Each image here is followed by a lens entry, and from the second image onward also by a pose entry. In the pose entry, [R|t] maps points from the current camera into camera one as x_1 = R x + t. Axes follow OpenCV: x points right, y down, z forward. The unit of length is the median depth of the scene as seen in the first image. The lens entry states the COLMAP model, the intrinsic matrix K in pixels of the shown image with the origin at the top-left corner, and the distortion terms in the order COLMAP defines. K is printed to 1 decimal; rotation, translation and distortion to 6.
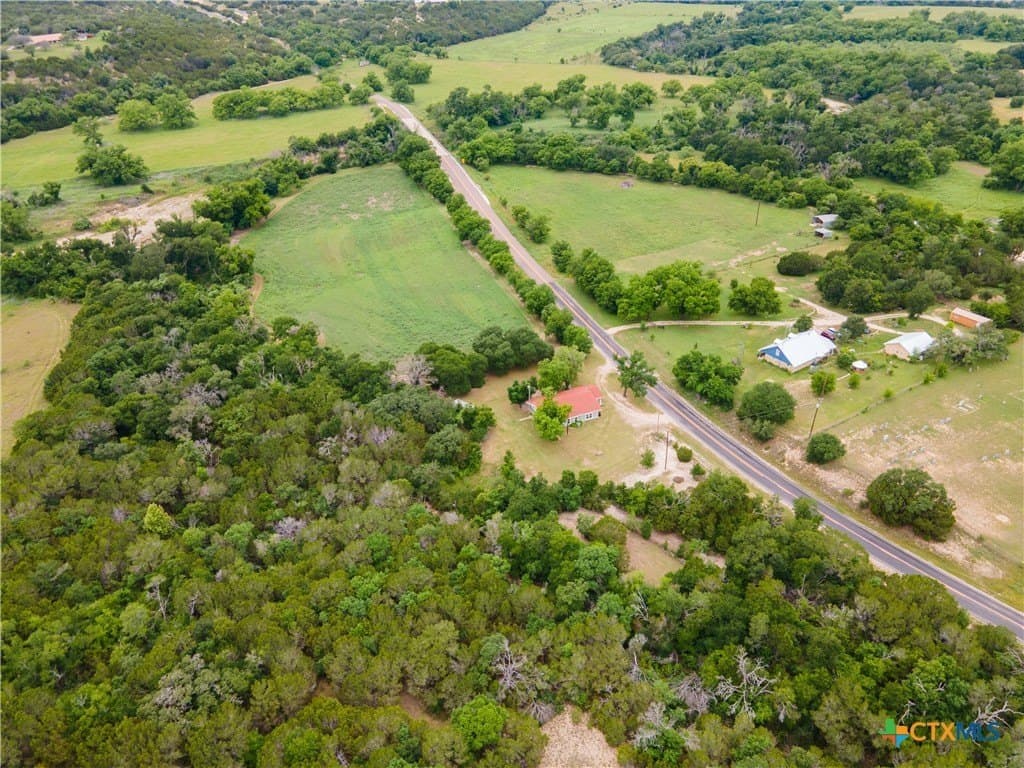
lens RADIAL K [[753.1, 0, 516.0], [0, 753.1, 382.1], [0, 0, 1]] dist [0.018173, 0.046288]
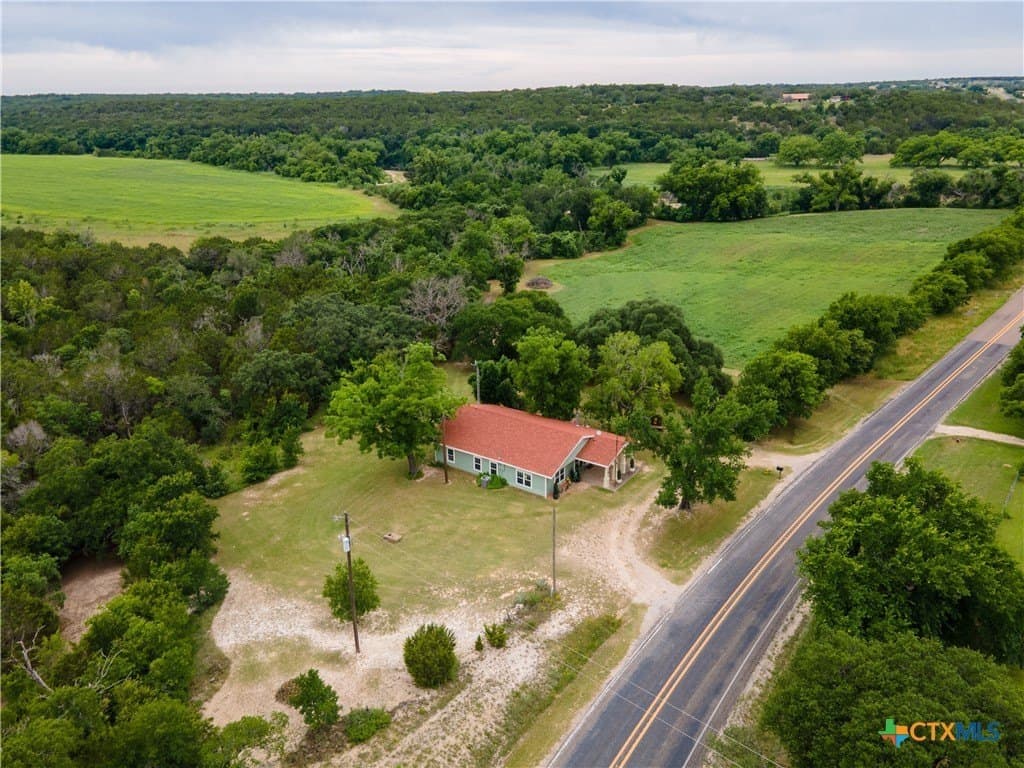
lens RADIAL K [[750.0, 0, 514.7], [0, 750.0, 383.0], [0, 0, 1]] dist [0.014878, 0.050317]
pose [[0.505574, 0.306868, -0.806366, 0.190090], [-0.436830, 0.897010, 0.067480, -0.011214], [0.744026, 0.318129, 0.587554, 0.367006]]
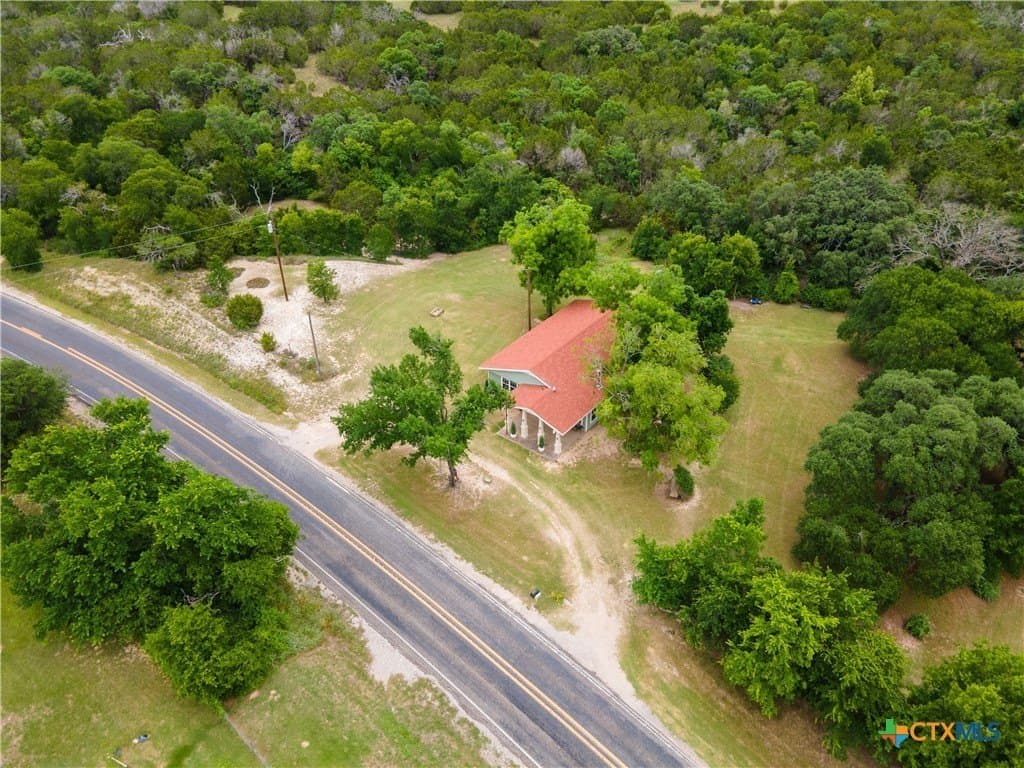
lens RADIAL K [[750.0, 0, 514.7], [0, 750.0, 383.0], [0, 0, 1]] dist [0.014878, 0.050317]
pose [[-0.886147, 0.290025, -0.361426, 0.113303], [-0.215293, 0.432992, 0.875310, -0.136927], [0.410356, 0.853466, -0.321254, 0.549999]]
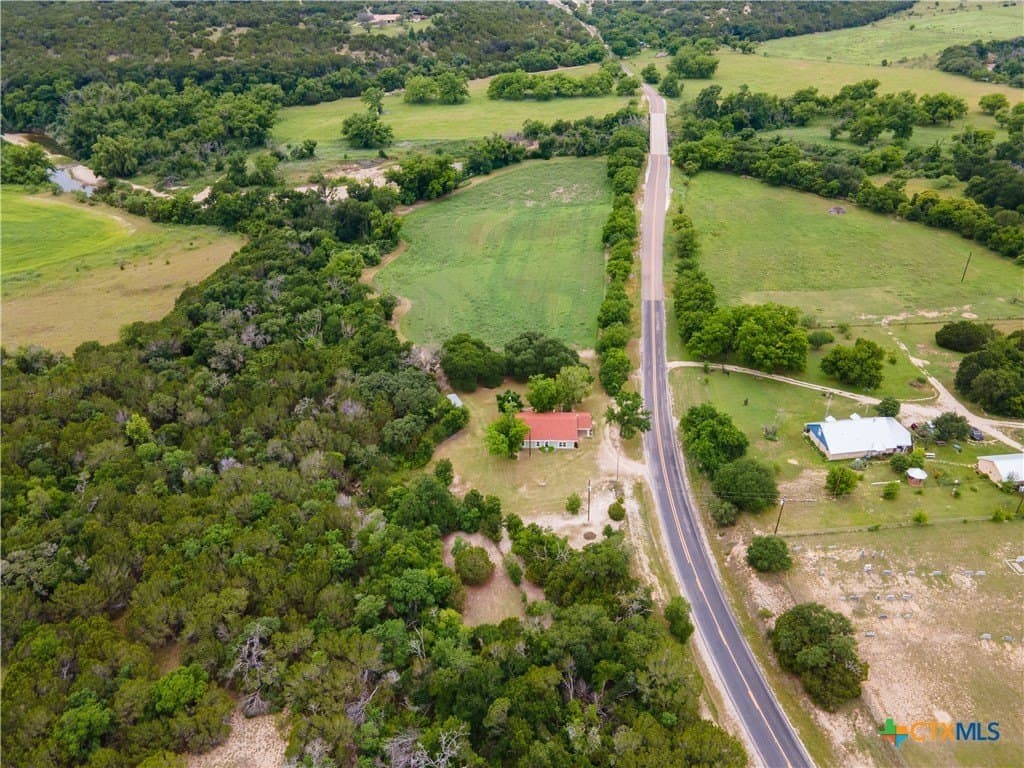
lens RADIAL K [[753.1, 0, 516.0], [0, 753.1, 382.1], [0, 0, 1]] dist [0.018173, 0.046288]
pose [[0.895404, 0.230895, -0.380708, 0.186171], [-0.226421, 0.972349, 0.057189, -0.034108], [0.383386, 0.034993, 0.922925, 0.056026]]
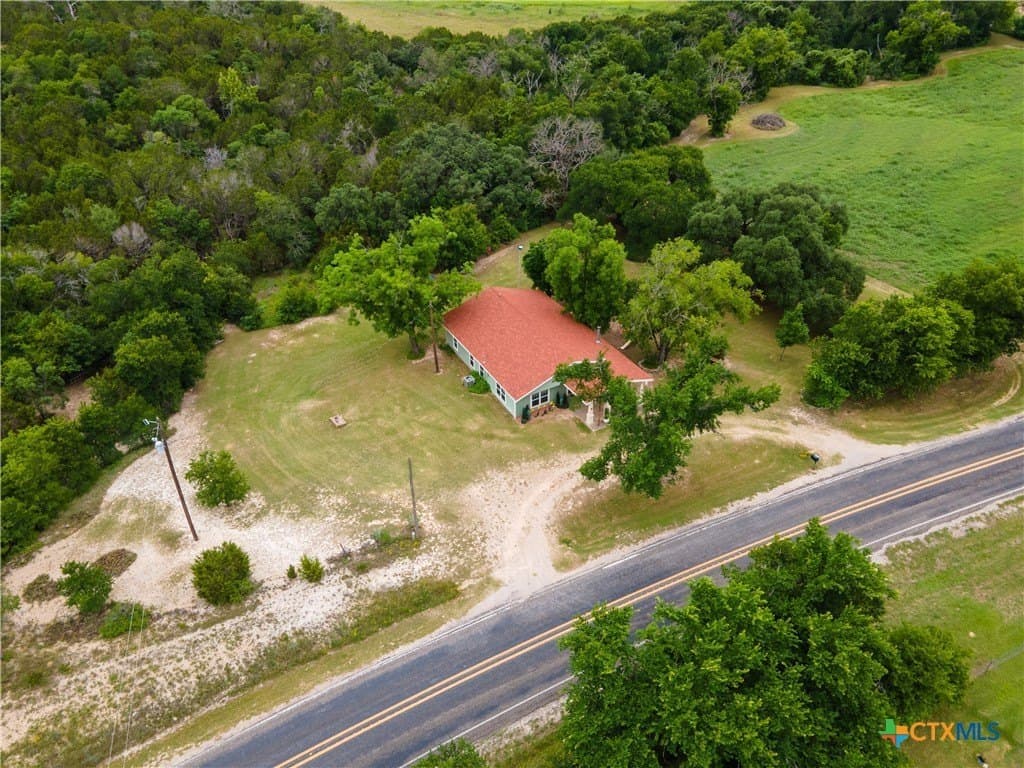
lens RADIAL K [[750.0, 0, 514.7], [0, 750.0, 383.0], [0, 0, 1]] dist [0.014878, 0.050317]
pose [[0.084780, 0.588018, -0.804393, 0.182926], [-0.501763, 0.722662, 0.475388, -0.061437], [0.860840, 0.363311, 0.356313, 0.427946]]
